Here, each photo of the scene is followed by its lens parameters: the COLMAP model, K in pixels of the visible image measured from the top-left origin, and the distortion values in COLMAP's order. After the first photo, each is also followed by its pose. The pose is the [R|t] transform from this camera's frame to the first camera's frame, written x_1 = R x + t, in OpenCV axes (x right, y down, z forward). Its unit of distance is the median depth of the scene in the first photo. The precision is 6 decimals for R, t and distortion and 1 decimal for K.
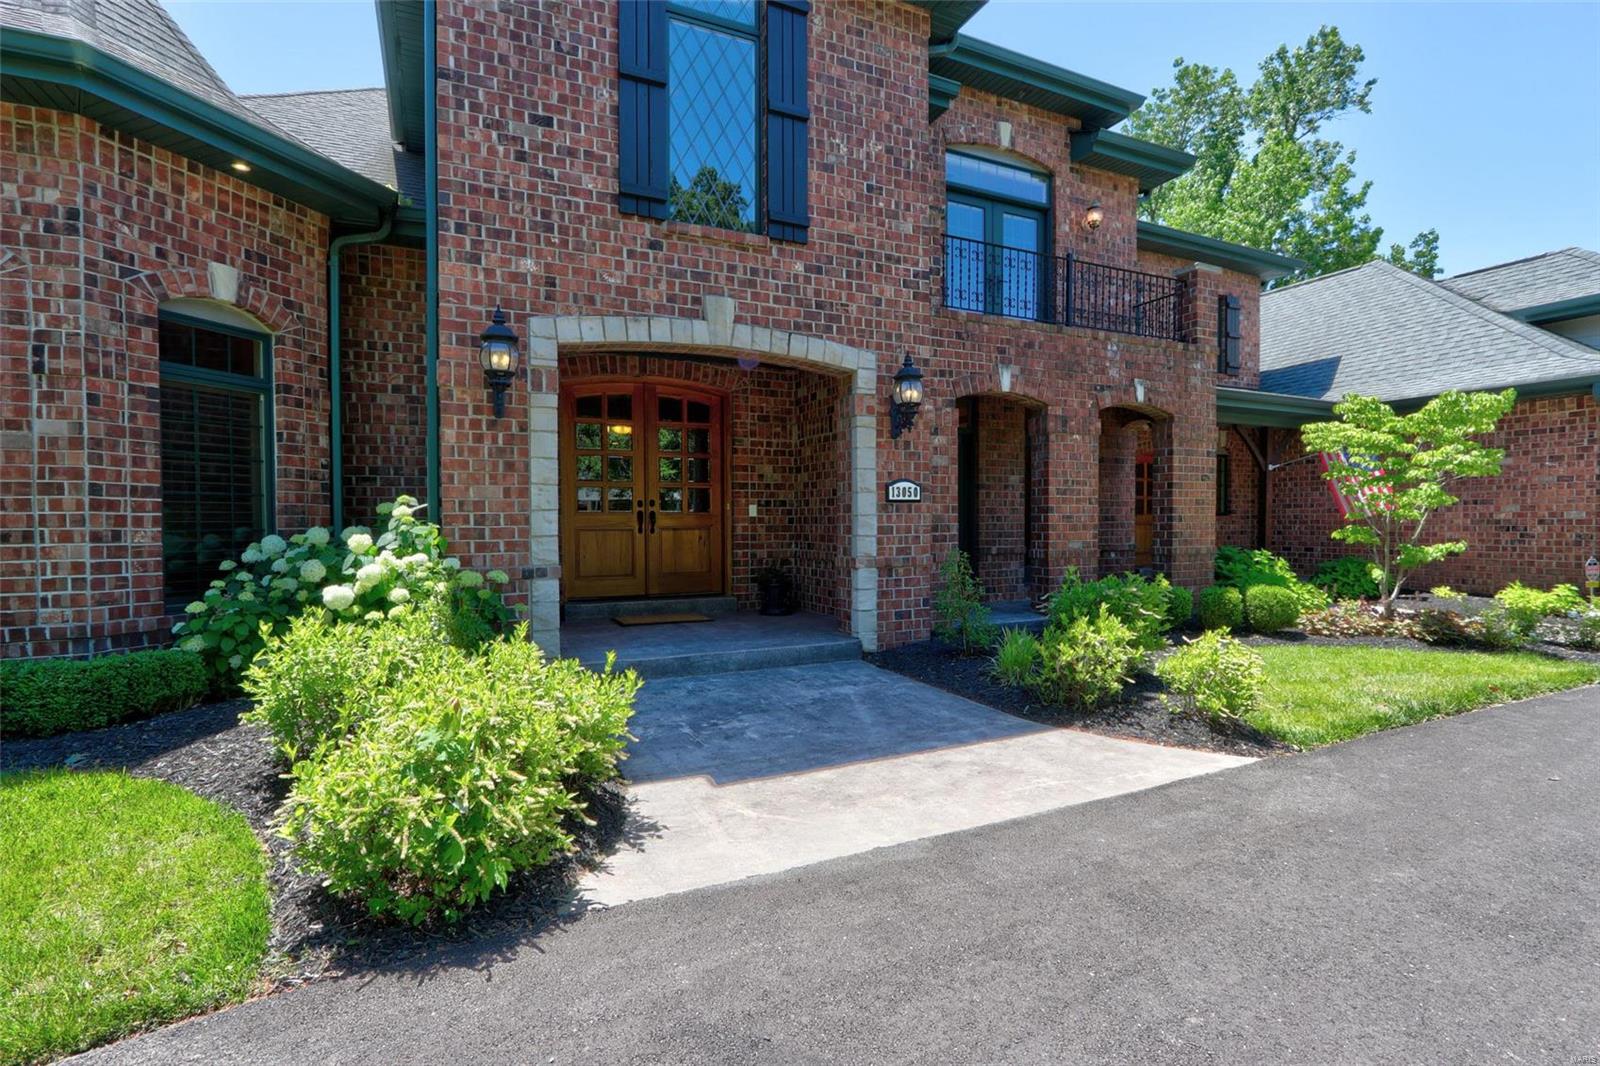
lens RADIAL K [[747.5, 0, 795.6], [0, 747.5, 538.3], [0, 0, 1]] dist [-0.020030, 0.003663]
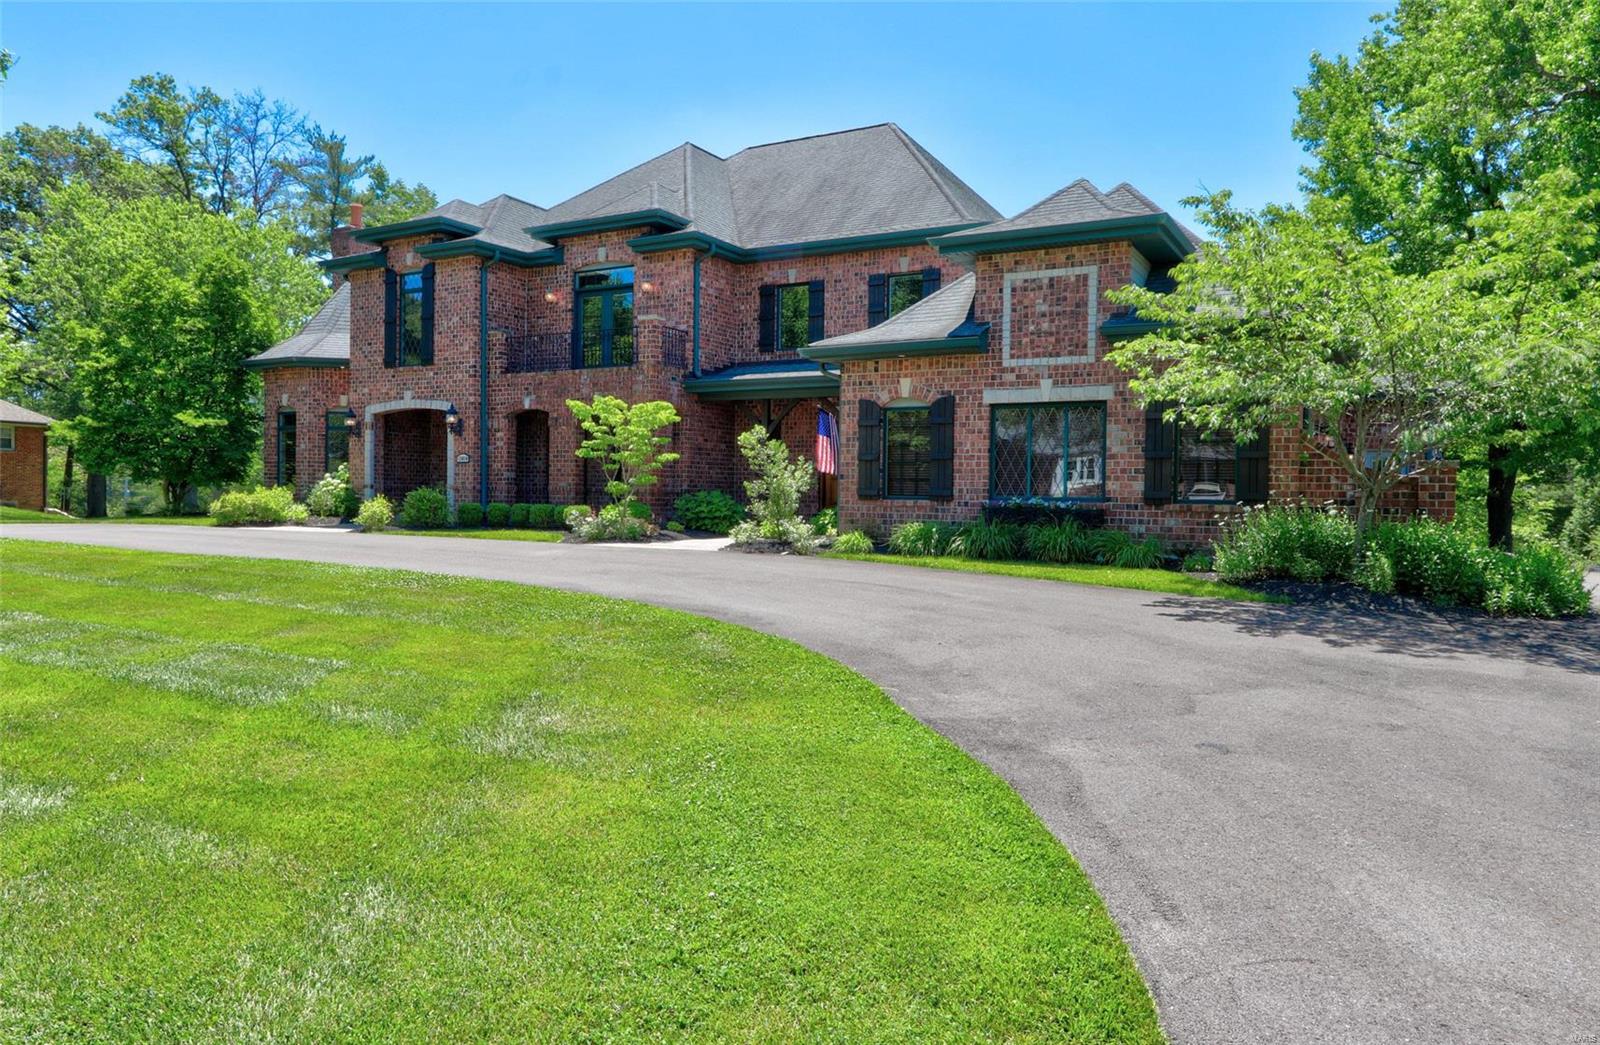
lens RADIAL K [[1119.7, 0, 838.0], [0, 1119.7, 527.0], [0, 0, 1]] dist [-0.020513, 0.014465]
pose [[0.587600, 0.034104, -0.808433, 3.922878], [-0.032342, 0.999303, 0.018649, 0.054680], [0.808505, 0.015188, 0.588293, -0.145740]]
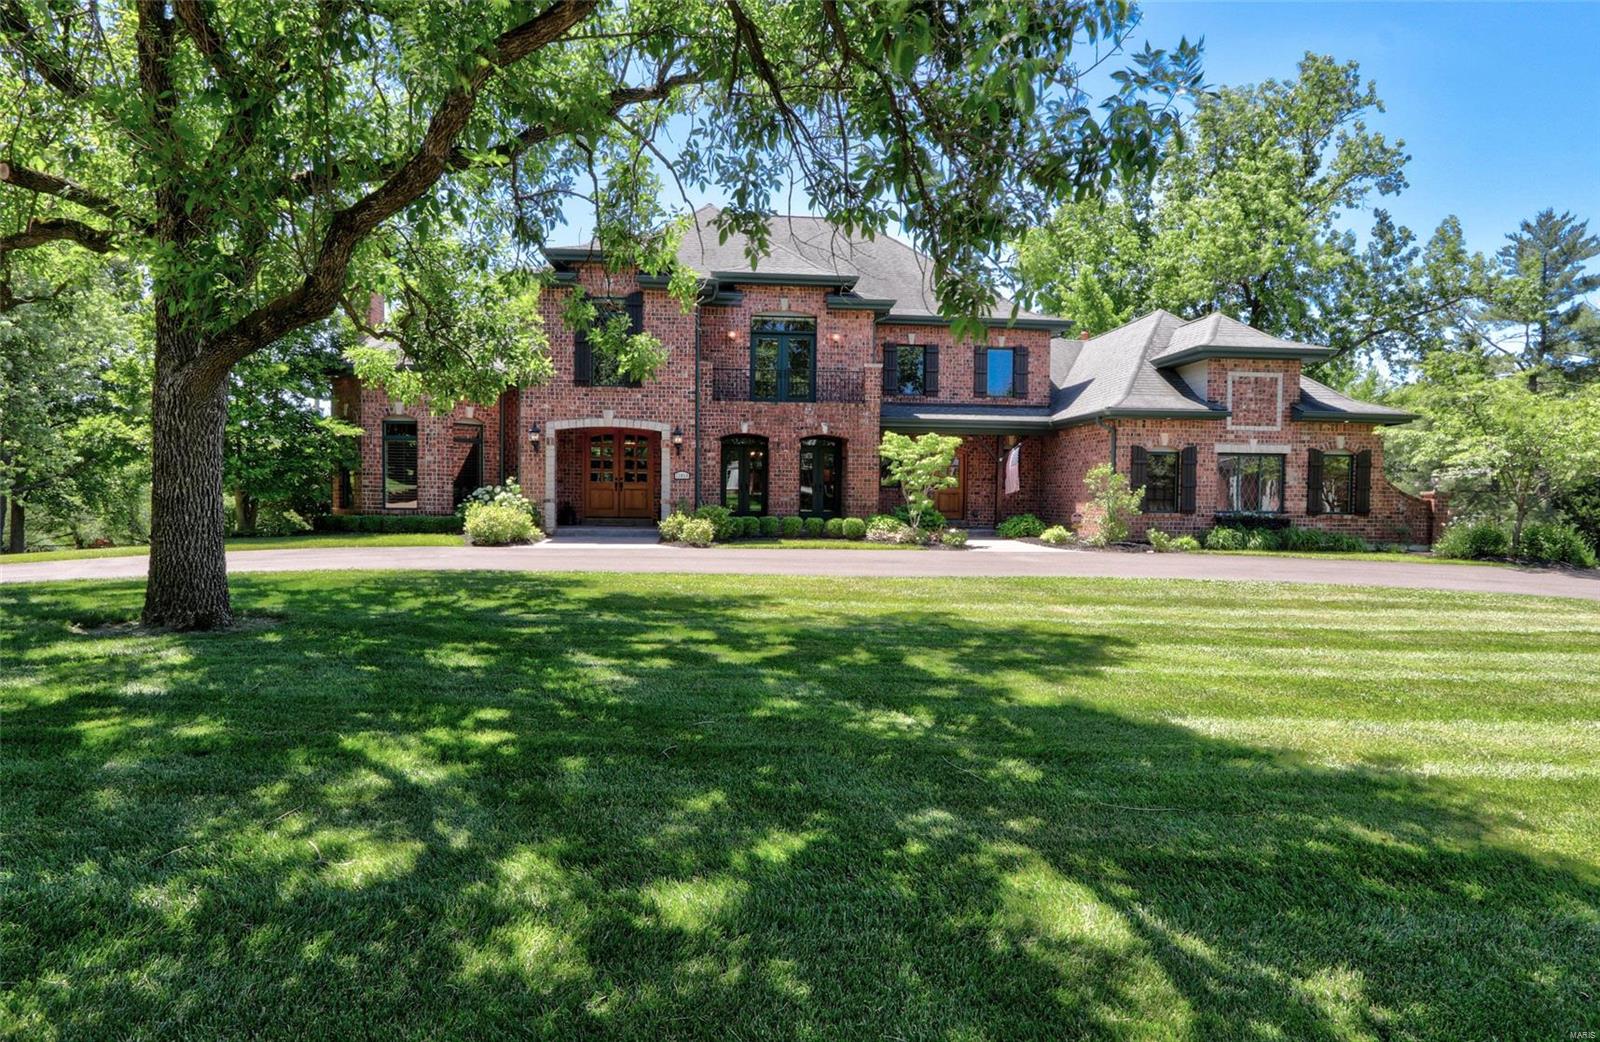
lens RADIAL K [[876.0, 0, 813.8], [0, 876.0, 522.9], [0, 0, 1]] dist [-0.028021, 0.000049]
pose [[0.944928, 0.026464, -0.326206, 1.668348], [-0.022403, 0.999618, 0.016199, 0.047053], [0.326510, -0.007999, 0.945160, -1.857951]]
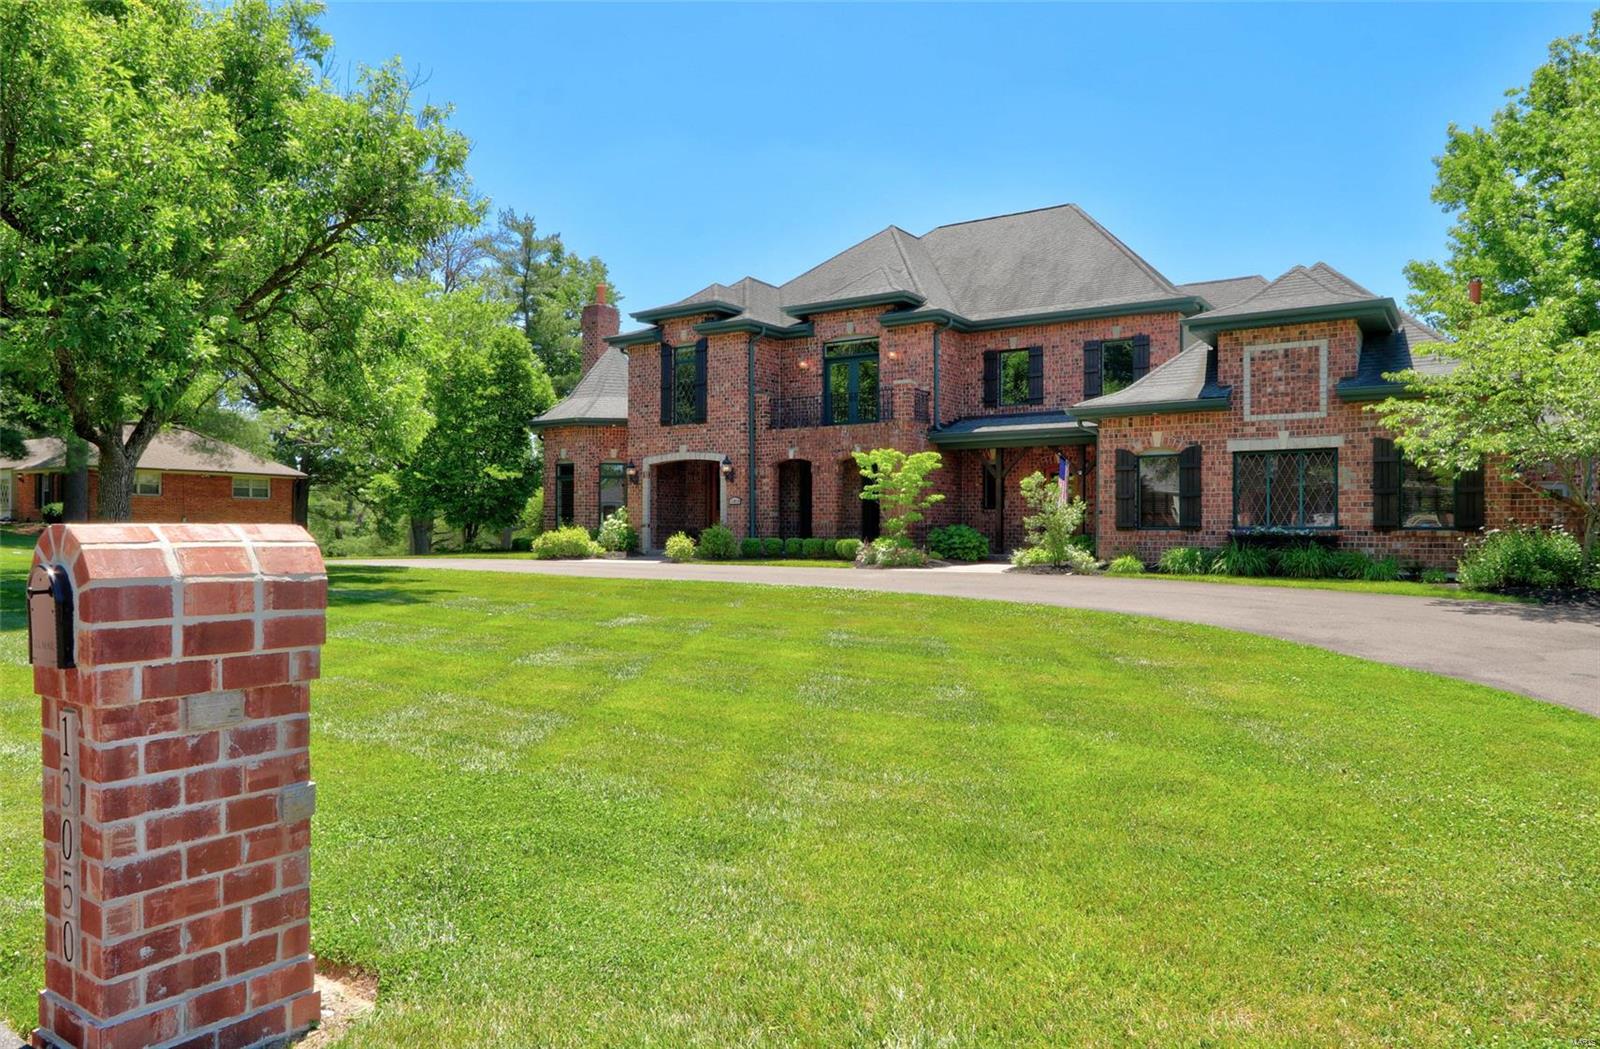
lens RADIAL K [[1119.7, 0, 804.8], [0, 1119.7, 516.4], [0, 0, 1]] dist [-0.020513, 0.014465]
pose [[0.515610, -0.008016, -0.856786, 4.121903], [-0.022873, 0.999471, -0.023116, 0.093447], [0.856518, 0.031516, 0.515154, -1.023507]]
